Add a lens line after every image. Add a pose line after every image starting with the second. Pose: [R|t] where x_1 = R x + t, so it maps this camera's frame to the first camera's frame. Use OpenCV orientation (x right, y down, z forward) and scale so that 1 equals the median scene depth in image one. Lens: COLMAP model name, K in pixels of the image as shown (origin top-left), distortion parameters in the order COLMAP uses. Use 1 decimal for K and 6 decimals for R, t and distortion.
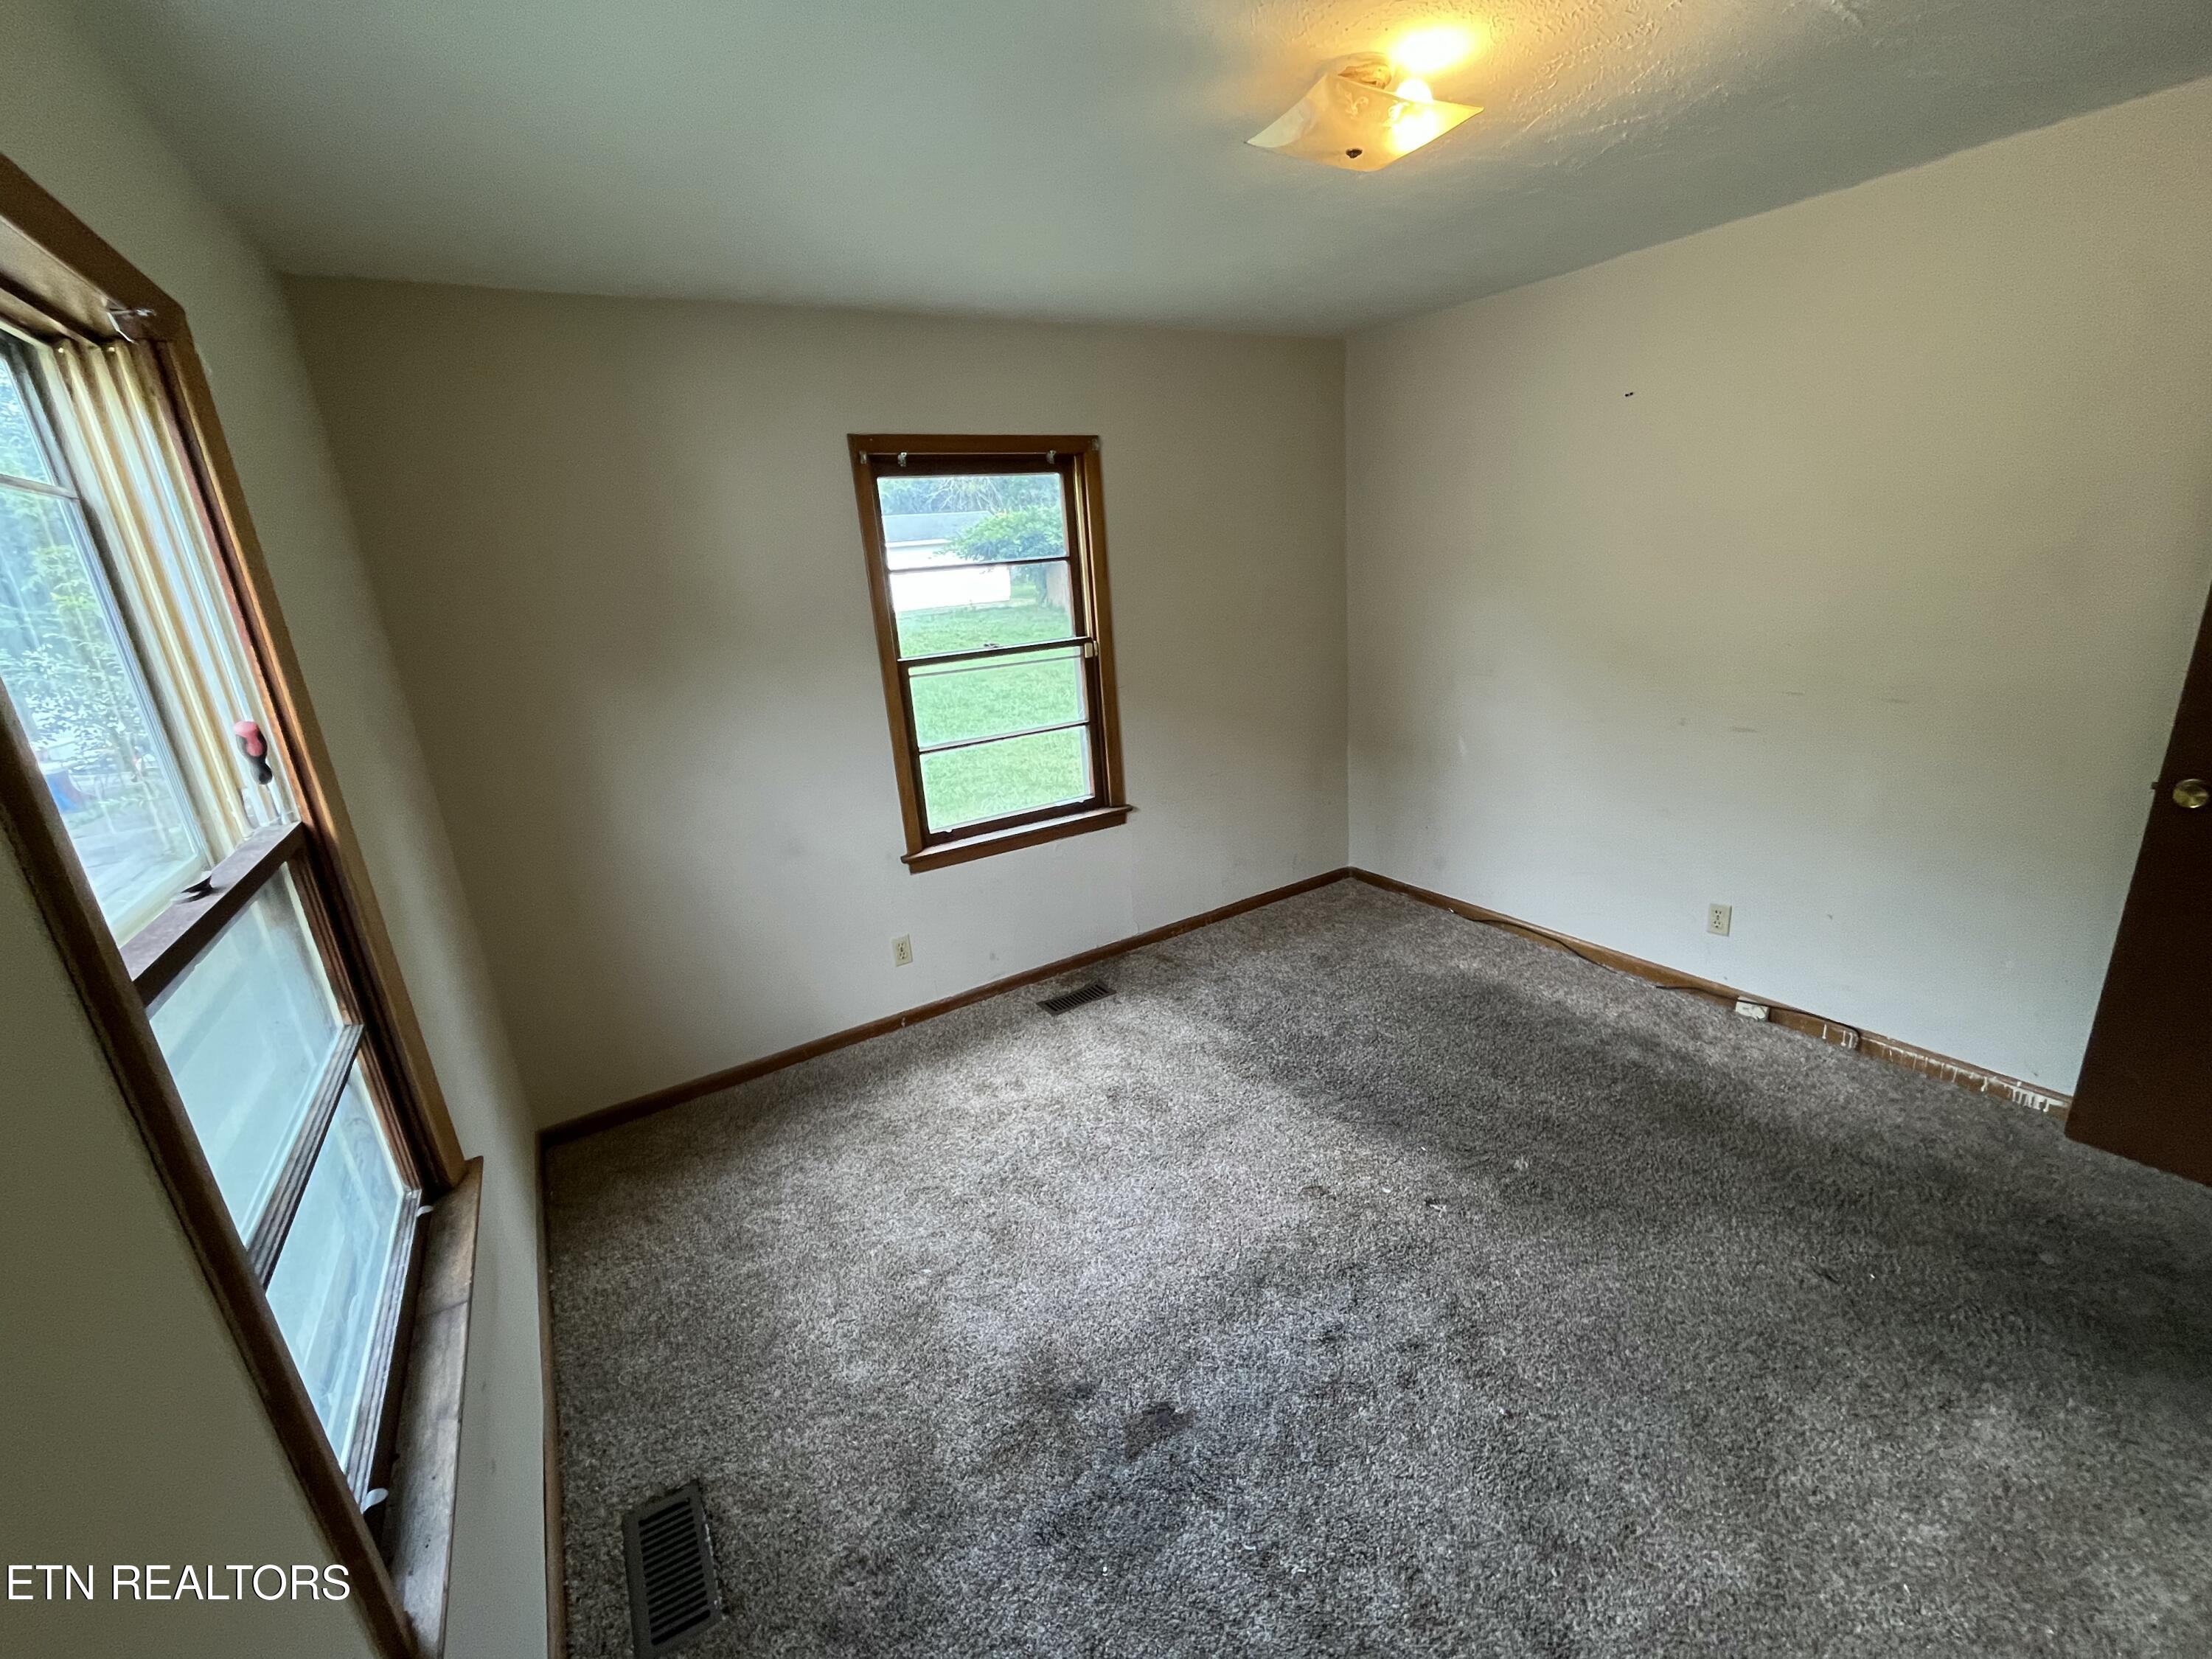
lens RADIAL K [[898.5, 0, 1097.5], [0, 898.5, 834.6], [0, 0, 1]] dist [-0.004470, -0.000455]
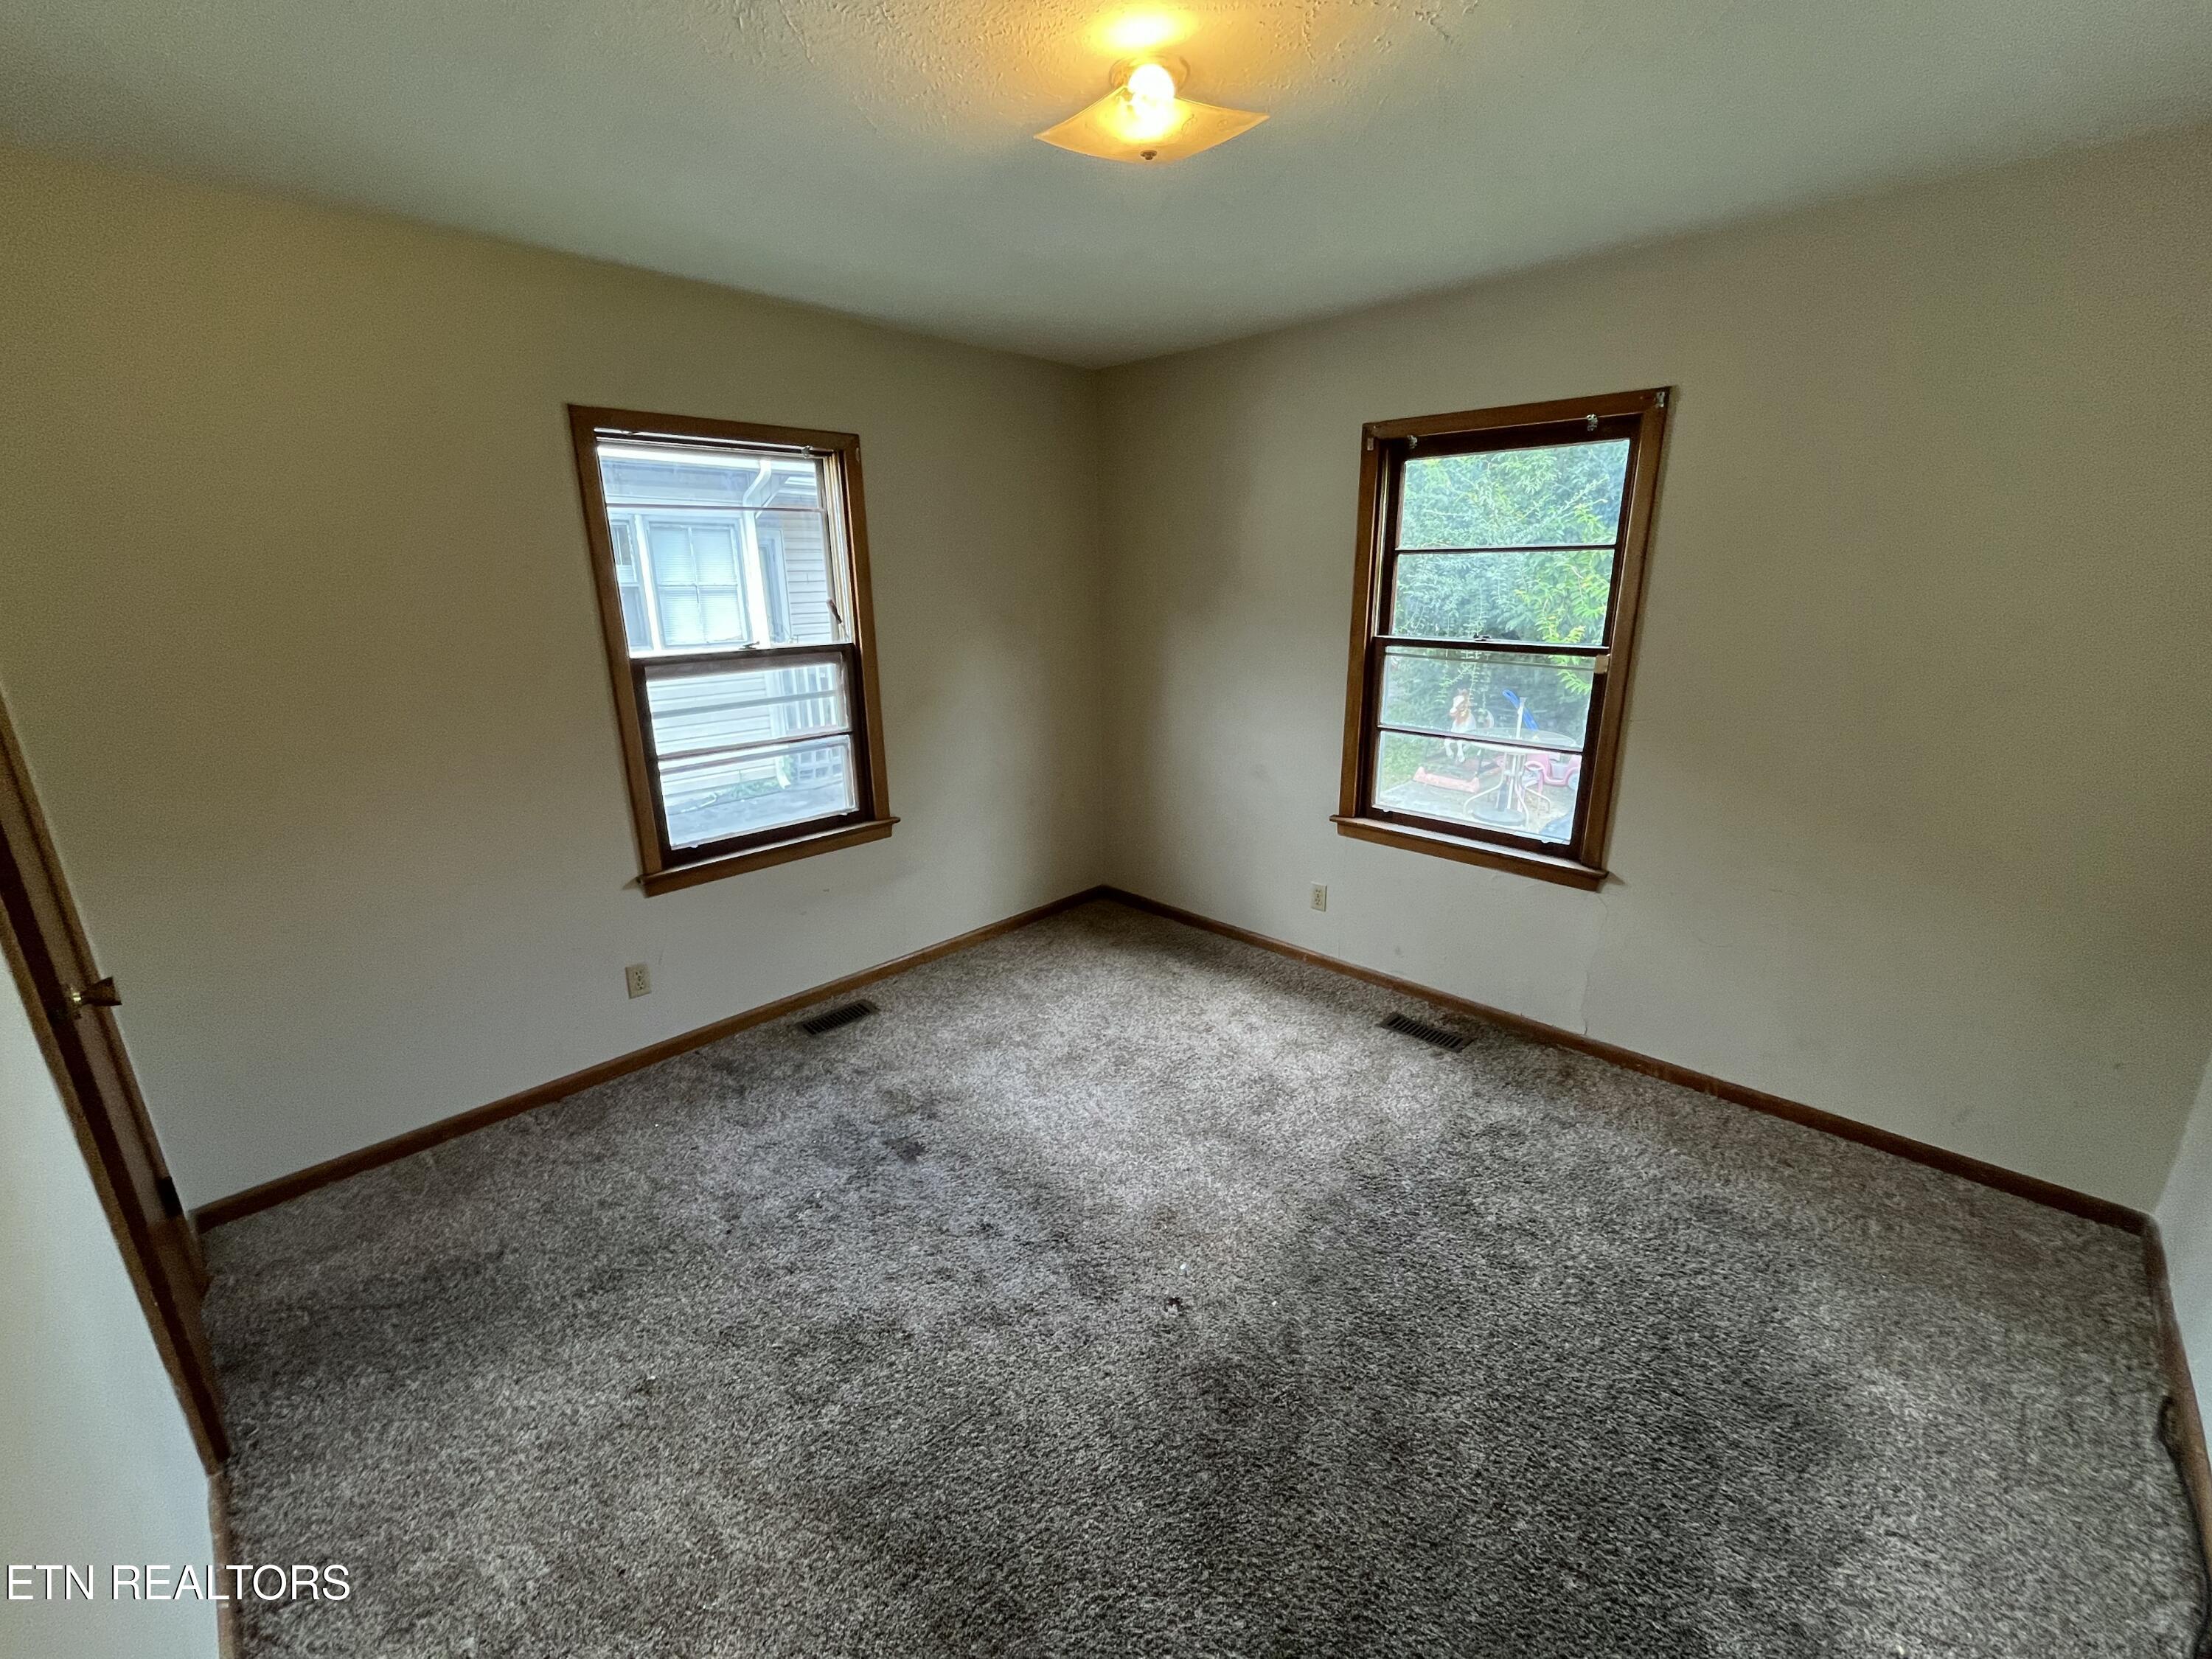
lens RADIAL K [[898.5, 0, 1097.5], [0, 898.5, 834.6], [0, 0, 1]] dist [-0.004470, -0.000455]
pose [[0.238873, 0.344642, -0.907834, 0.743430], [-0.290873, 0.917365, 0.271724, -0.173405], [0.926463, 0.199156, 0.319380, 0.411310]]
